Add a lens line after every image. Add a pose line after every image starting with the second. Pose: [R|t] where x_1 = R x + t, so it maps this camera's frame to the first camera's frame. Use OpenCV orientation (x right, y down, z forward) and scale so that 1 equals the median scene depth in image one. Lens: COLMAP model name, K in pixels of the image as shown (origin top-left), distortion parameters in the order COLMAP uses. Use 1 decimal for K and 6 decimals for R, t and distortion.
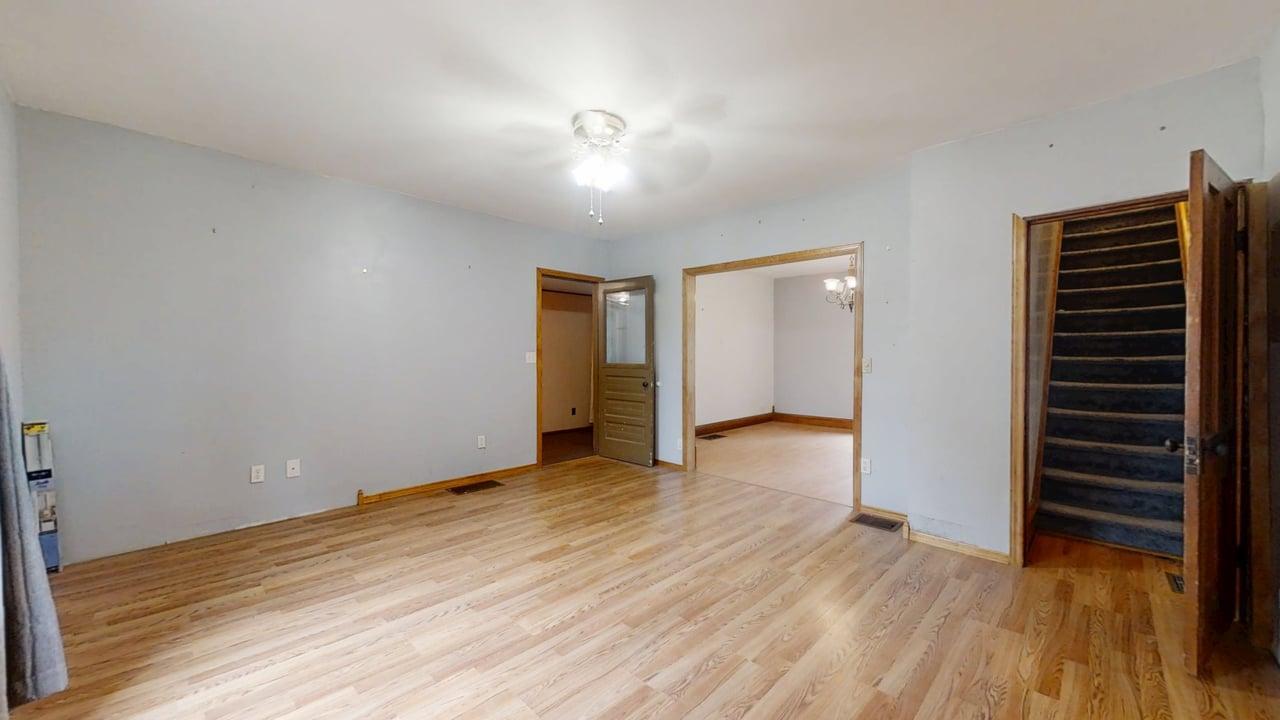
lens RADIAL K [[470.6, 0, 641.3], [0, 470.6, 360.9], [0, 0, 1]] dist [0.002571, -0.000312]
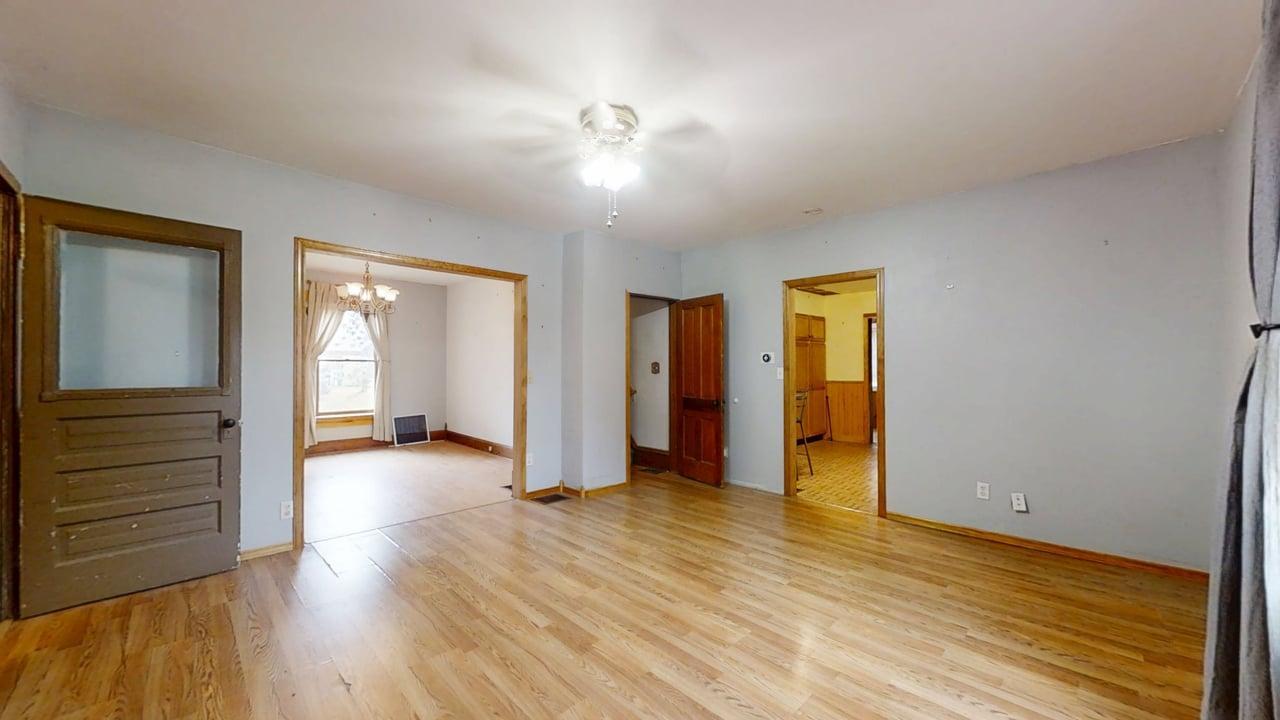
lens RADIAL K [[470.6, 0, 641.3], [0, 470.6, 360.9], [0, 0, 1]] dist [0.002571, -0.000312]
pose [[0.019499, 0.011893, 0.999739, -0.929085], [0.012223, 0.999852, -0.012133, -0.015893], [-0.999735, 0.012457, 0.019350, 0.864199]]
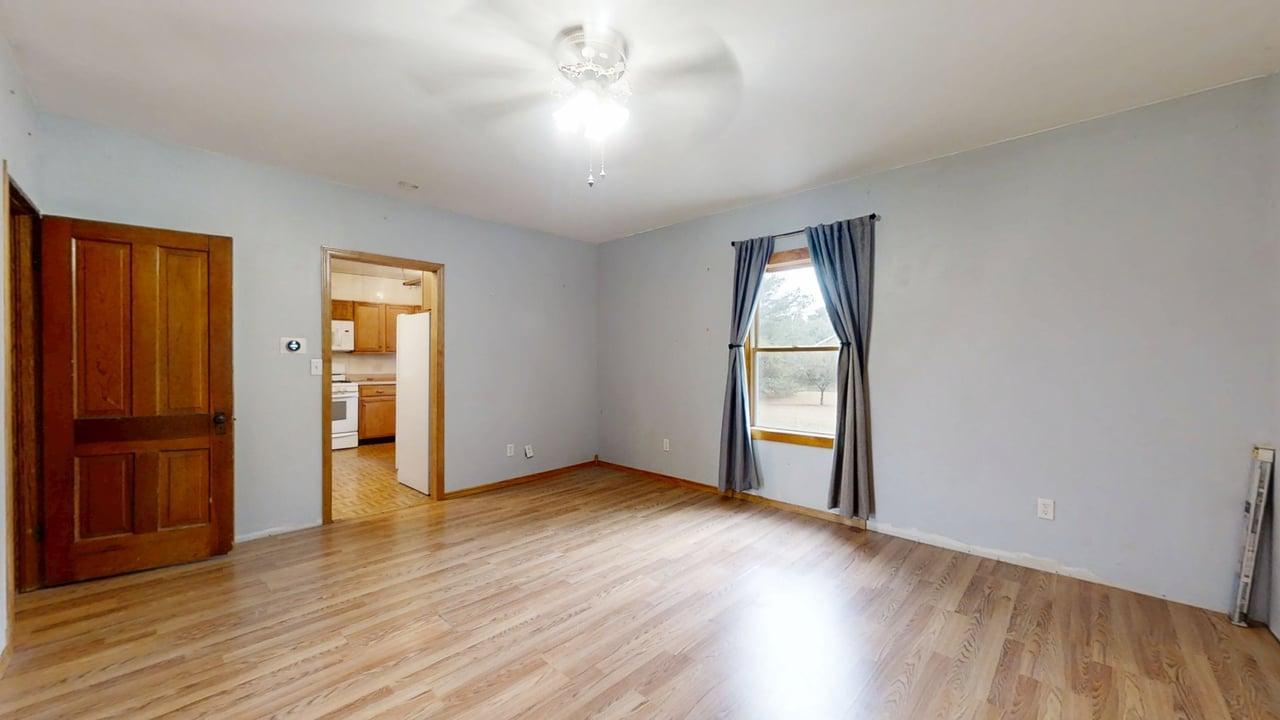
lens RADIAL K [[467.9, 0, 637.3], [0, 467.9, 360.4], [0, 0, 1]] dist [0.002082, 0.000262]
pose [[-0.999975, -0.004880, -0.005053, -0.147046], [-0.004963, 0.999851, 0.016539, -0.027155], [0.004971, 0.016564, -0.999850, 1.624316]]
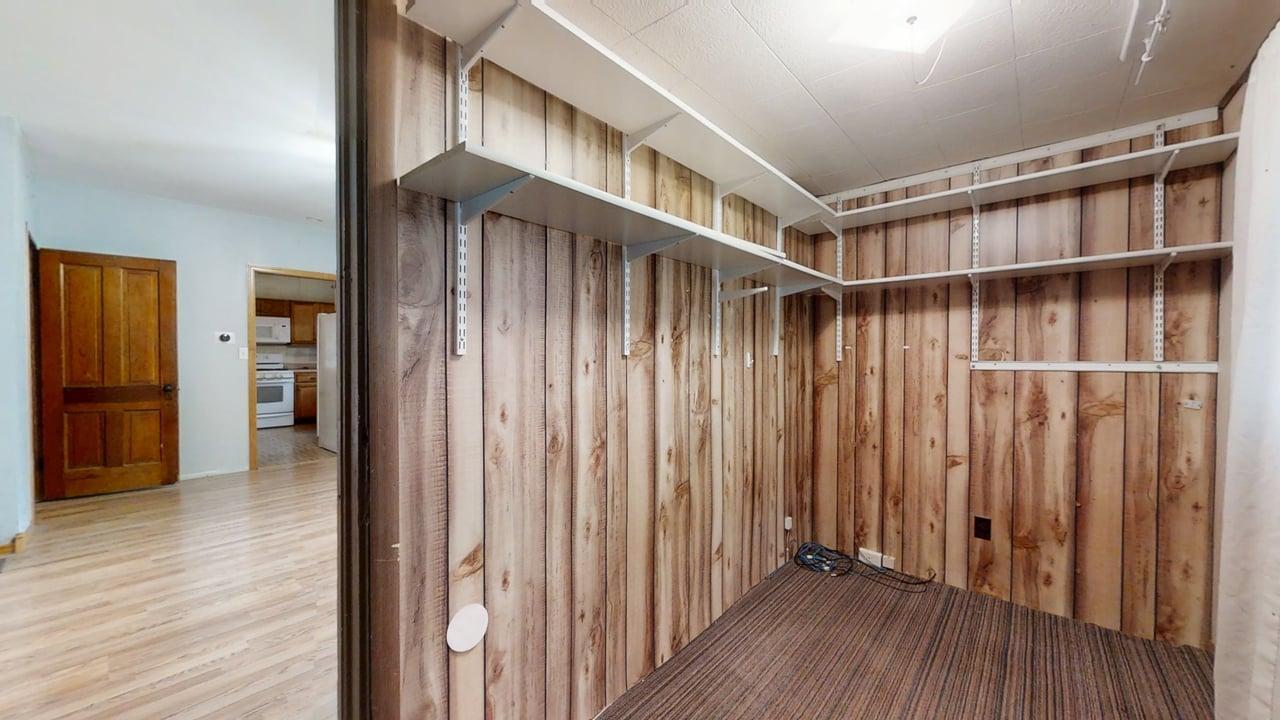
lens RADIAL K [[470.6, 0, 641.3], [0, 470.6, 360.9], [0, 0, 1]] dist [0.002571, -0.000312]
pose [[-0.997941, -0.005484, -0.063901, -0.596111], [-0.007274, 0.999587, 0.027818, -0.017024], [0.063722, 0.028226, -0.997568, 2.130721]]
